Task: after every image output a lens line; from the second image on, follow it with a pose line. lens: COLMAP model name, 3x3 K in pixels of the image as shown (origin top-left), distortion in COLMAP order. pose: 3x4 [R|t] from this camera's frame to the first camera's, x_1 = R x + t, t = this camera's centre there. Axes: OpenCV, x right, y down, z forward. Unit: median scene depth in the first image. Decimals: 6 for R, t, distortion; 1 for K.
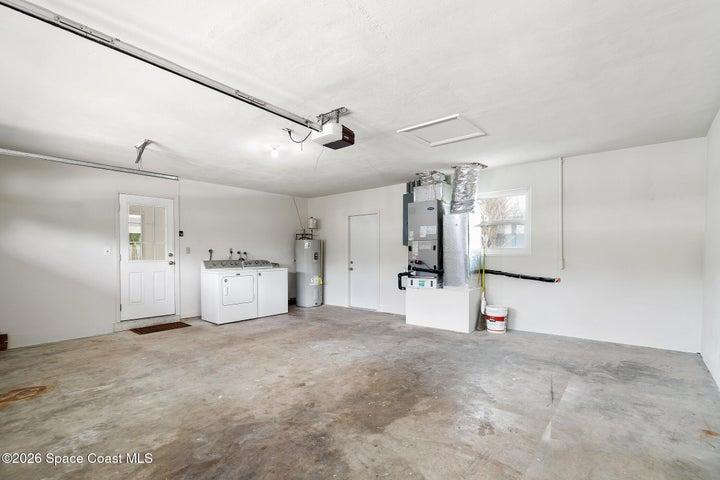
lens RADIAL K [[333.6, 0, 359.1], [0, 333.6, 262.9], [0, 0, 1]] dist [-0.003024, -0.000568]
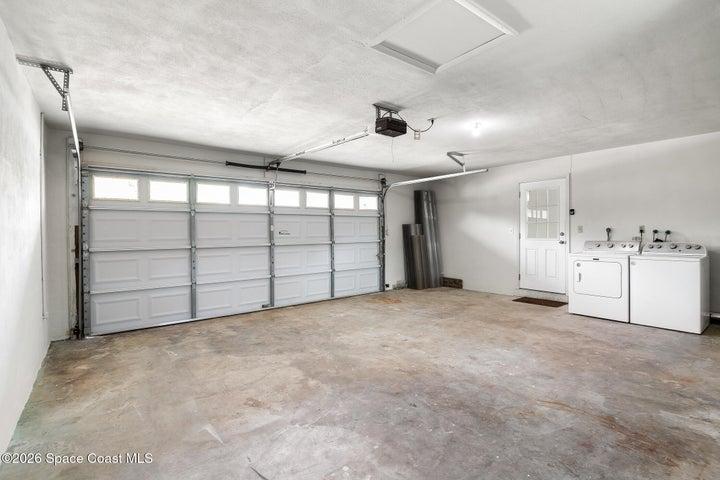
lens RADIAL K [[331.7, 0, 360.0], [0, 331.7, 240.0], [0, 0, 1]] dist [-0.010465, -0.000246]
pose [[-0.187069, 0.027865, -0.981951, 0.844358], [-0.021263, 0.999249, 0.032407, -0.041099], [0.982117, 0.026941, -0.186336, 0.955166]]
